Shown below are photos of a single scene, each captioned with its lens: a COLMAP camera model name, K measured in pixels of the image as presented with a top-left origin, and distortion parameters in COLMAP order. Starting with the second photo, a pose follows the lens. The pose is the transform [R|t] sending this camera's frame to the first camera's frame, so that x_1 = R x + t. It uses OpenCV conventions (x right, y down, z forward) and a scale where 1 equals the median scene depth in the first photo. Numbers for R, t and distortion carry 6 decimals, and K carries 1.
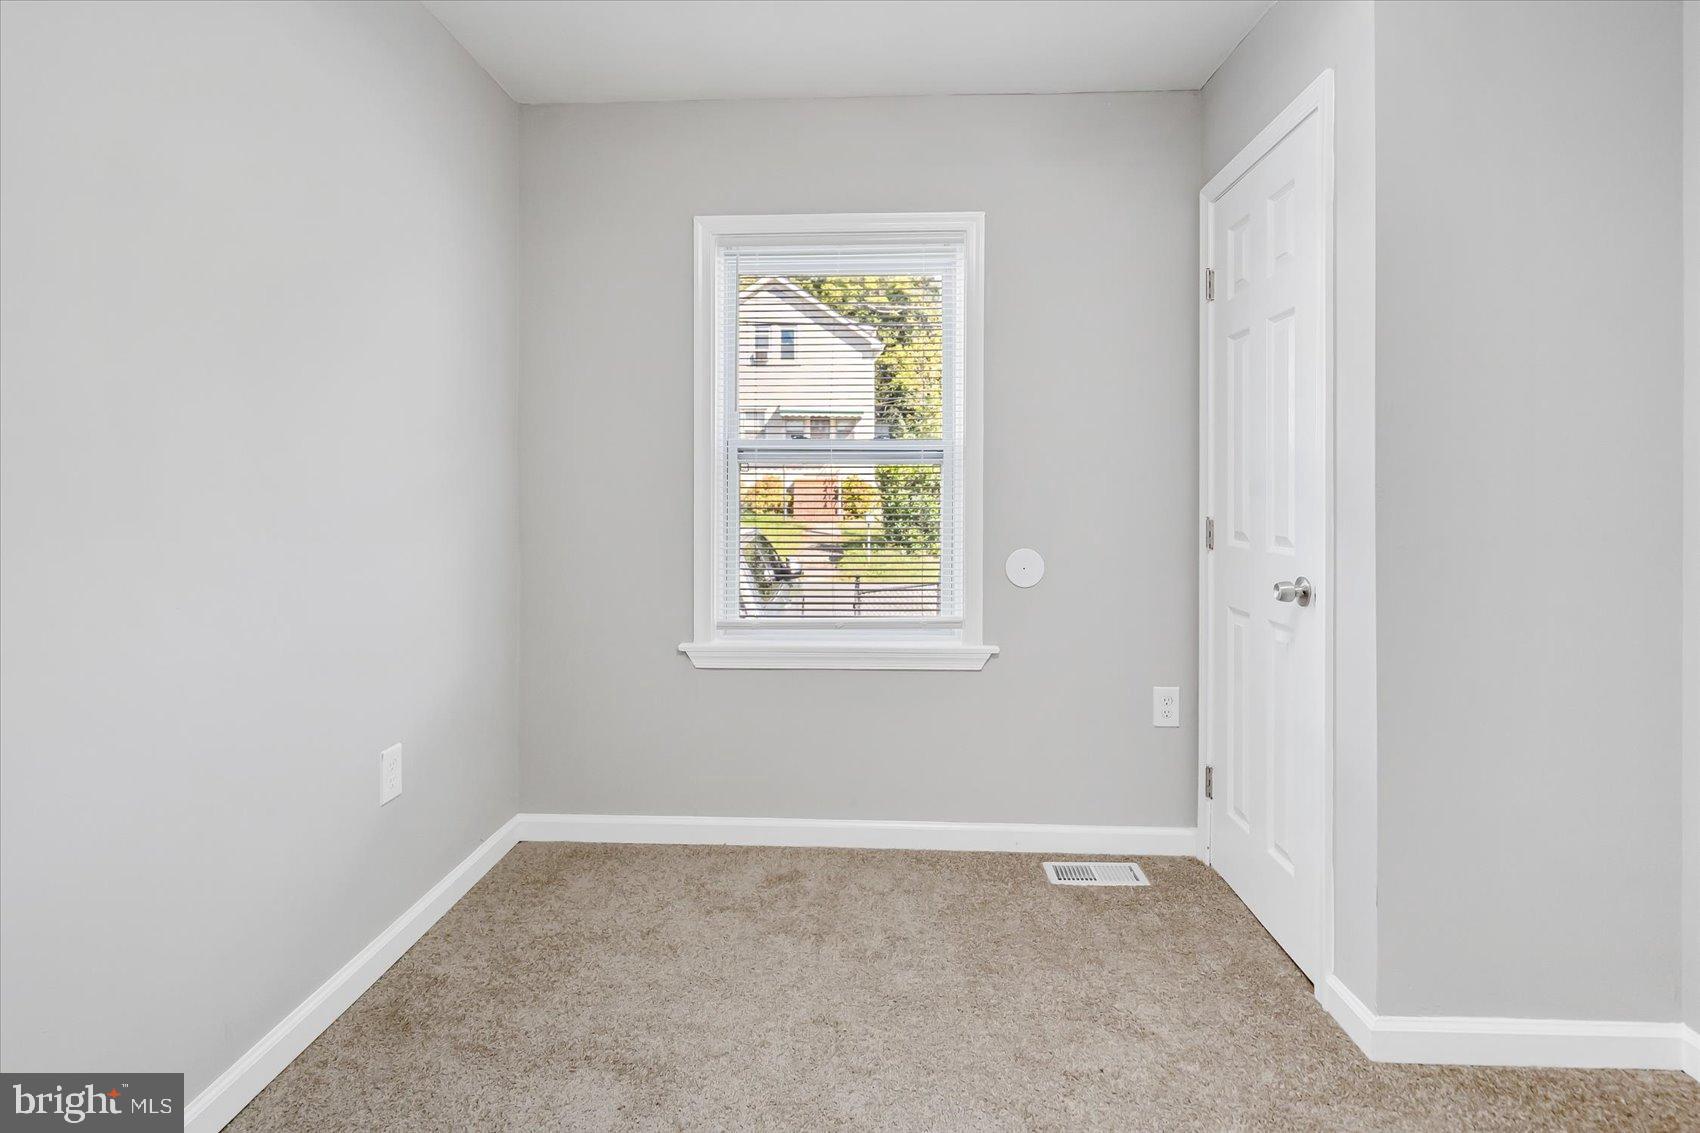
lens RADIAL K [[822.9, 0, 848.1], [0, 822.9, 482.7], [0, 0, 1]] dist [-0.004895, -0.000070]
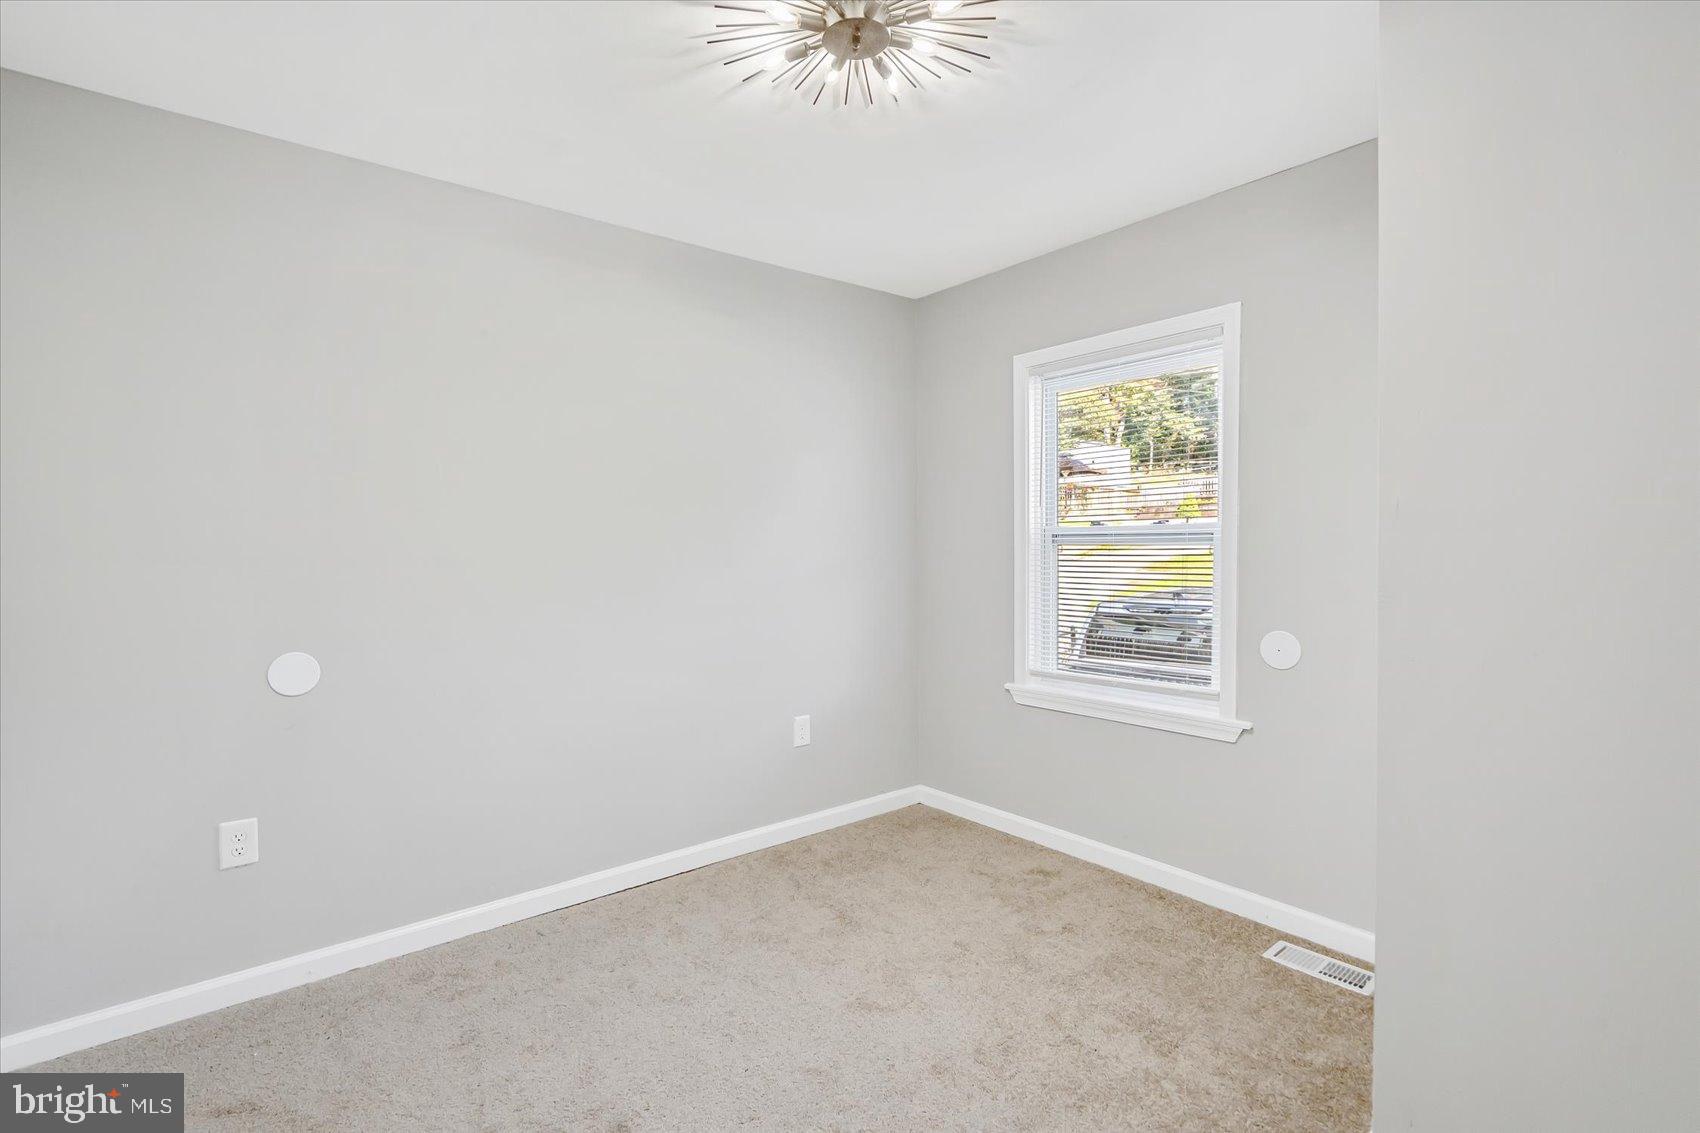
lens RADIAL K [[791.6, 0, 836.5], [0, 791.6, 556.7], [0, 0, 1]] dist [-0.000088, 0.000383]
pose [[0.657639, 0.001534, -0.753332, 0.617902], [0.019012, 0.999646, 0.018632, -0.040126], [0.753094, -0.026575, 0.657376, -0.042740]]
